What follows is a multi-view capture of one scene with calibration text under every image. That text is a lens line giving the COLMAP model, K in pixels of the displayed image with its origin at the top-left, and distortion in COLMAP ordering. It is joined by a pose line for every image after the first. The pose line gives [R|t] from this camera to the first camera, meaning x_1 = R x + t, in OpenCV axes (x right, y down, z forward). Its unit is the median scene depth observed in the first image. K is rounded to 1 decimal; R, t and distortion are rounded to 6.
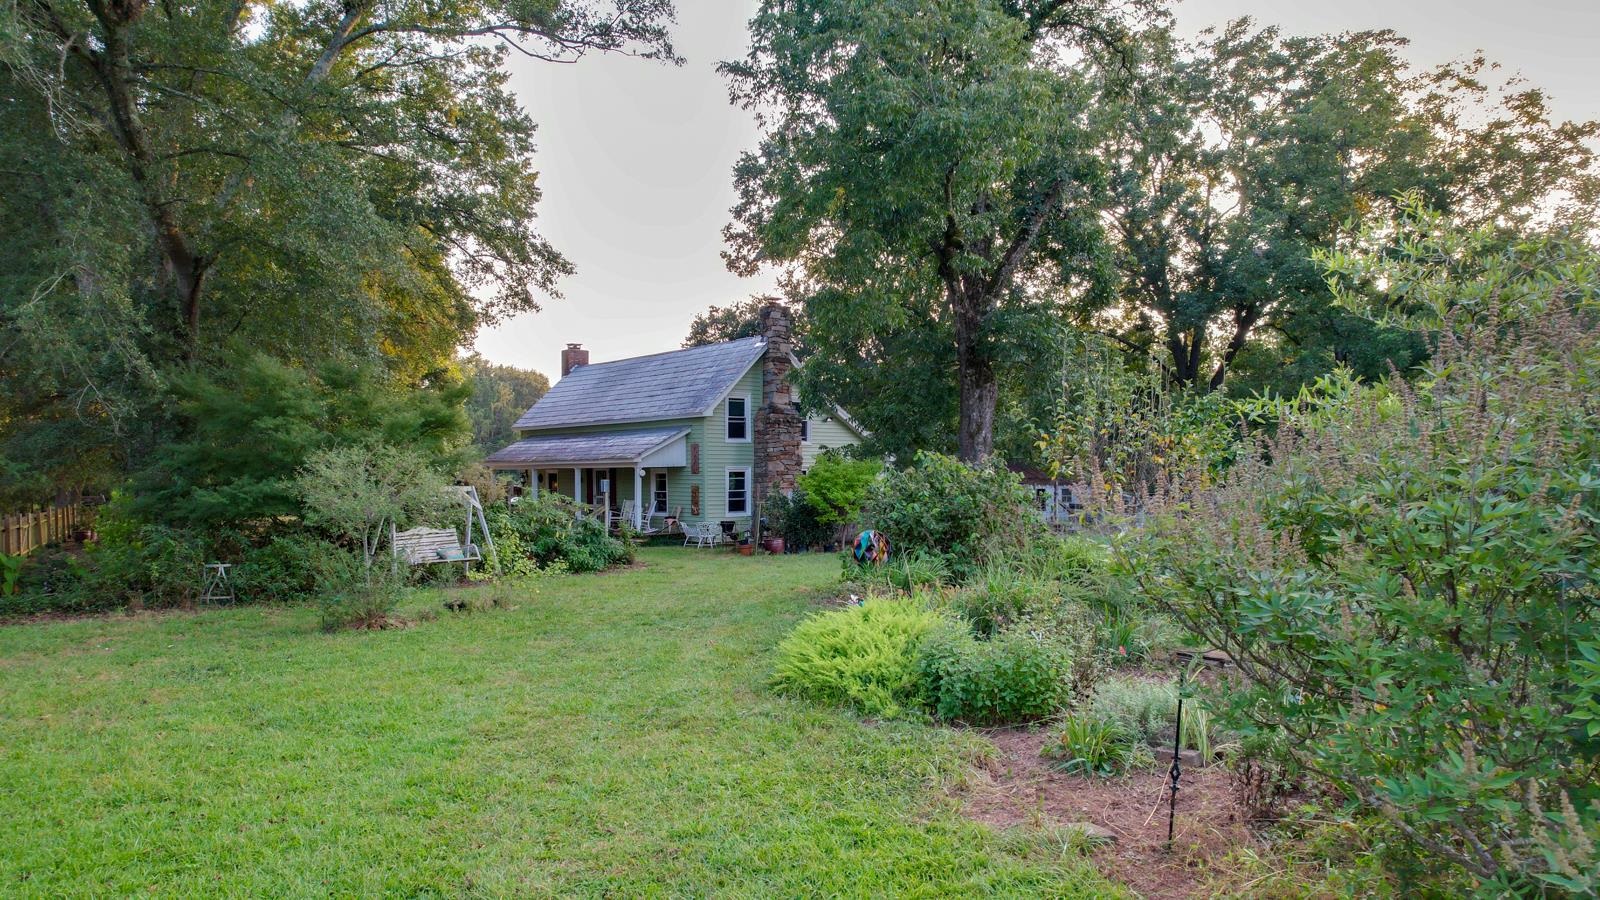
lens RADIAL K [[1035.4, 0, 805.0], [0, 1035.4, 457.6], [0, 0, 1]] dist [-0.090208, 0.086475]
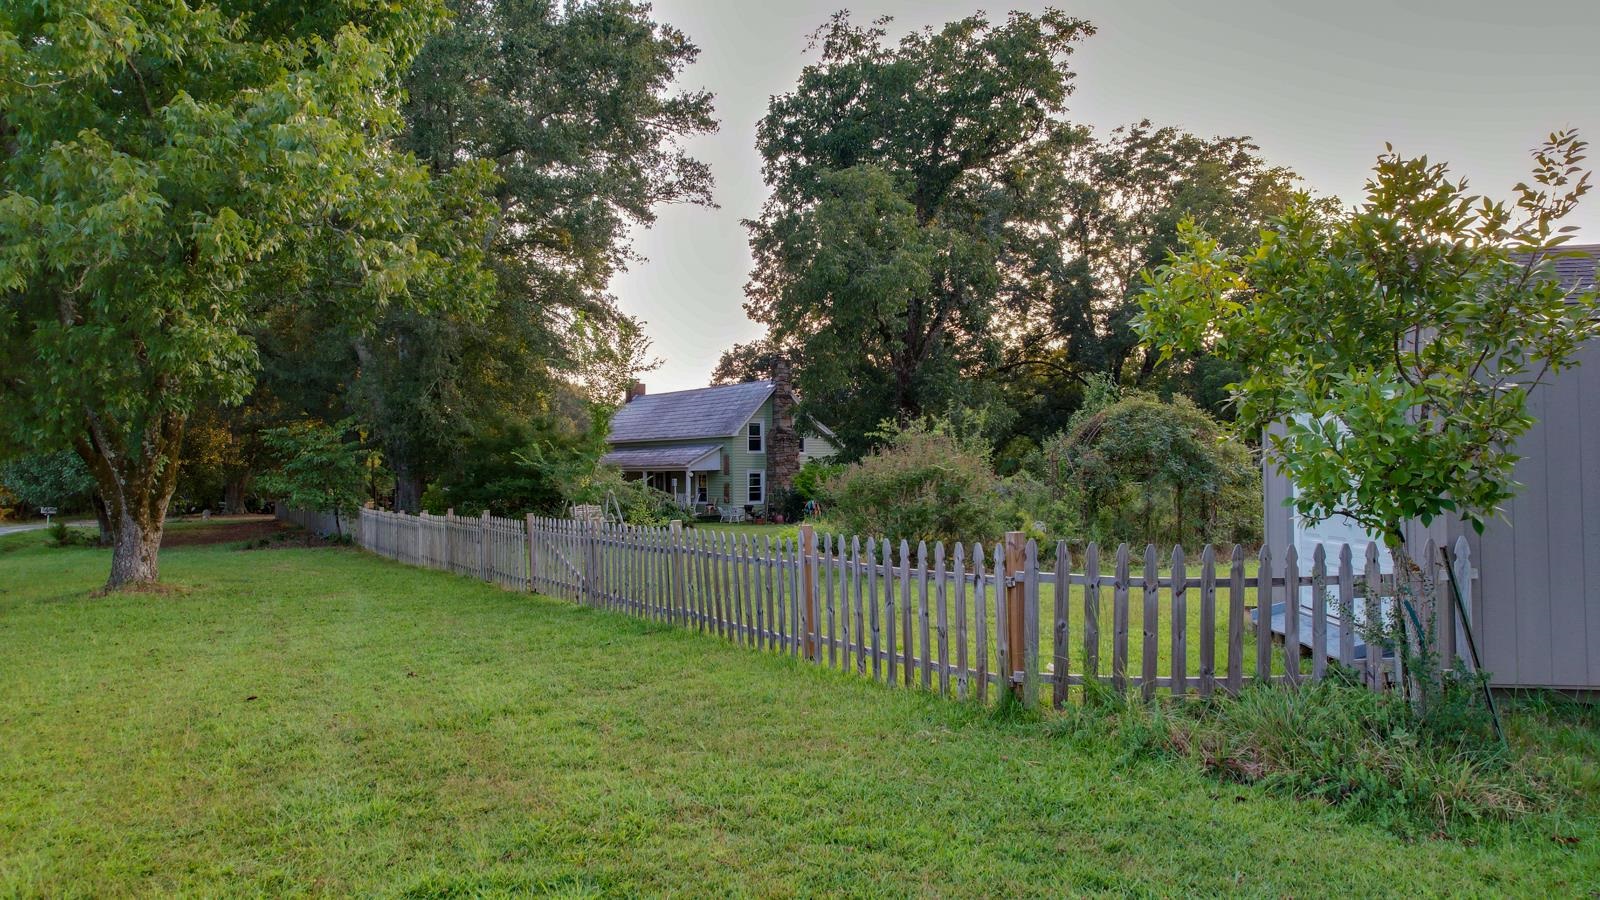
lens RADIAL K [[1035.4, 0, 805.0], [0, 1035.4, 457.6], [0, 0, 1]] dist [-0.090208, 0.086475]
pose [[0.999777, -0.003913, -0.020757, 0.034379], [0.003910, 0.999992, -0.000217, -0.007964], [0.020758, 0.000136, 0.999785, -0.450769]]
